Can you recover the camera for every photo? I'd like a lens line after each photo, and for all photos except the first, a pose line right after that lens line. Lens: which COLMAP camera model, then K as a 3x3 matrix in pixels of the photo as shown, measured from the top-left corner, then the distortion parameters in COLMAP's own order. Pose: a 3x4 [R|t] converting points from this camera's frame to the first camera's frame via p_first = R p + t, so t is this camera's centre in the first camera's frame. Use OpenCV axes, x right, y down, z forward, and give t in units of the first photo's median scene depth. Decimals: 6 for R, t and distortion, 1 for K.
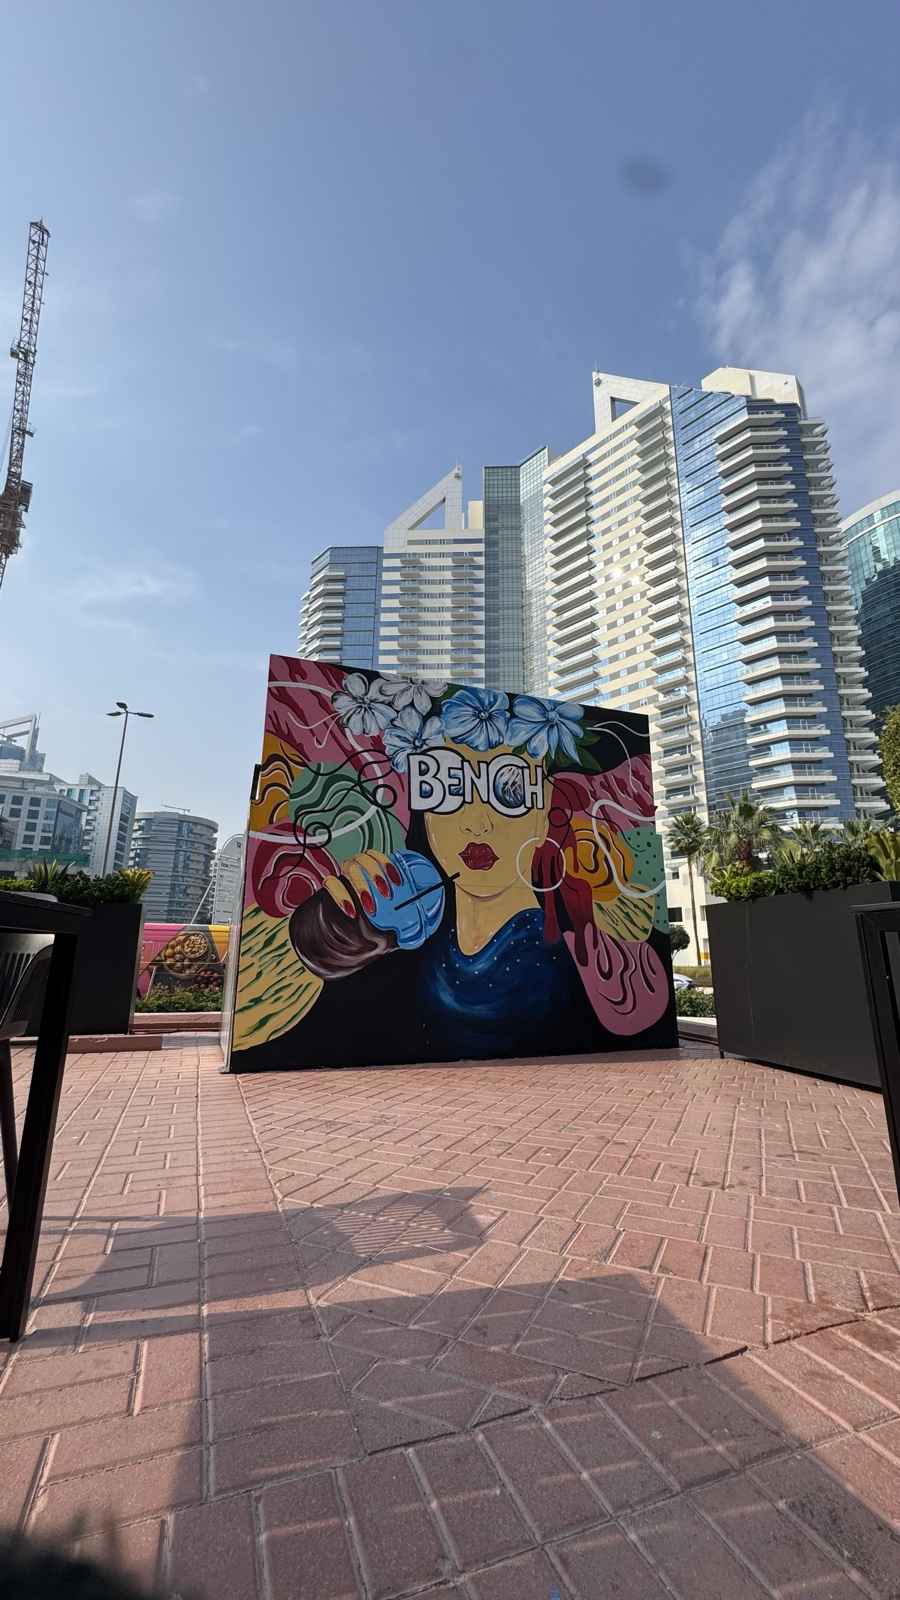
lens RADIAL K [[638.6, 0, 450.5], [0, 638.6, 794.4], [0, 0, 1]] dist [-0.006164, 0.001244]
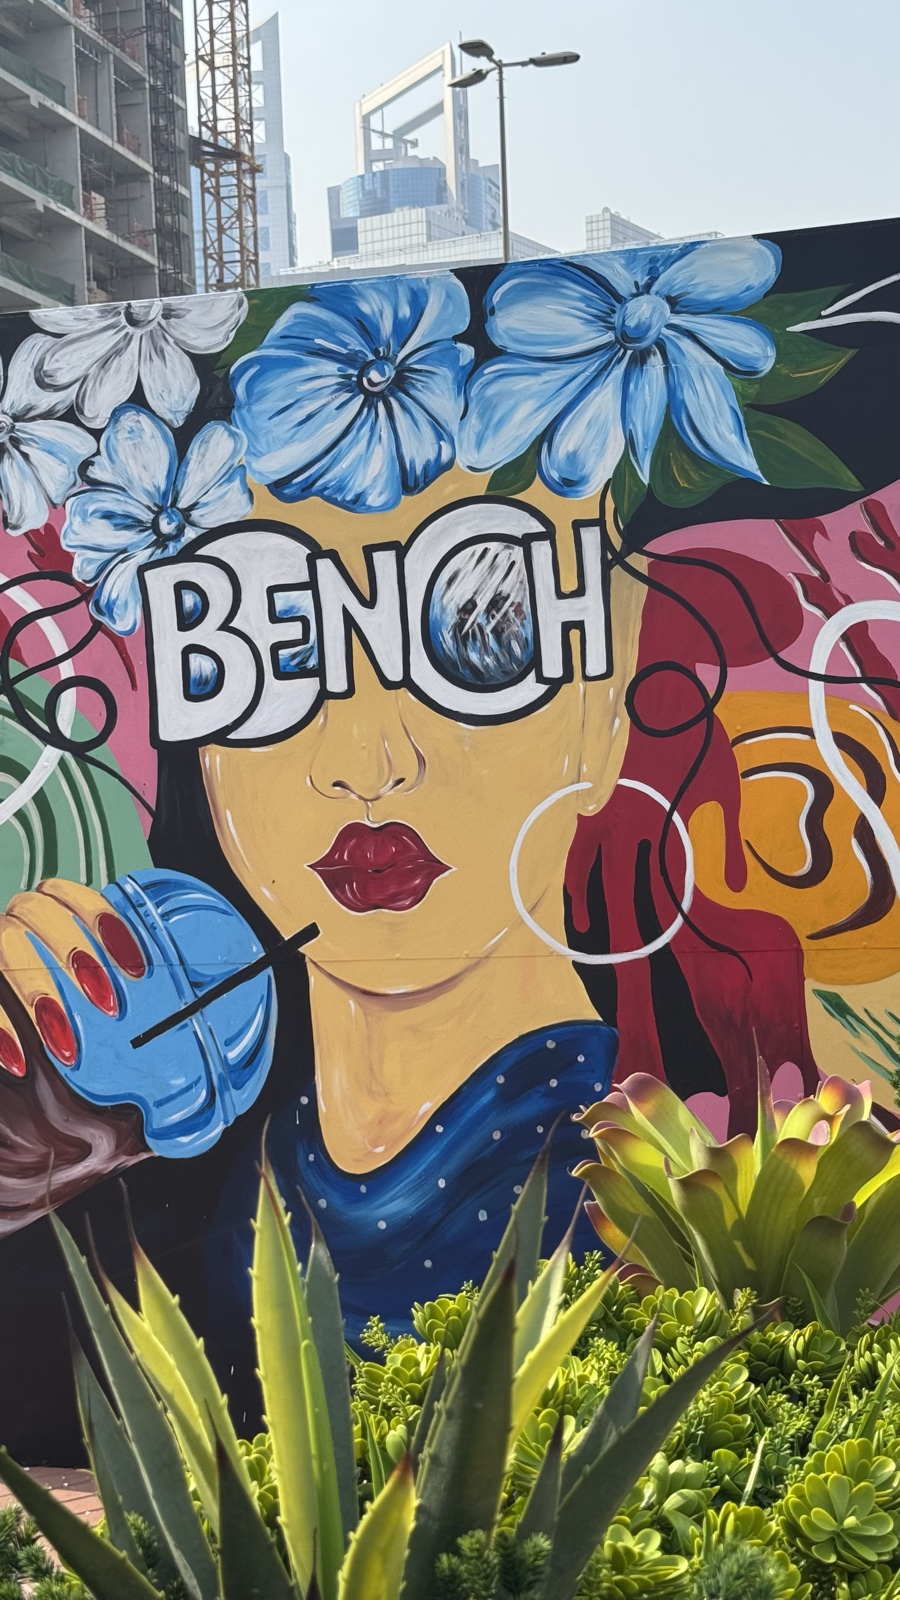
lens RADIAL K [[2241.6, 0, 458.4], [0, 2241.6, 803.6], [0, 0, 1]] dist [0.083359, 0.000000]
pose [[0.810153, -0.032198, -0.585334, 0.719336], [0.192165, 0.957906, 0.213280, -0.159120], [0.553828, -0.285270, 0.782238, 0.172464]]
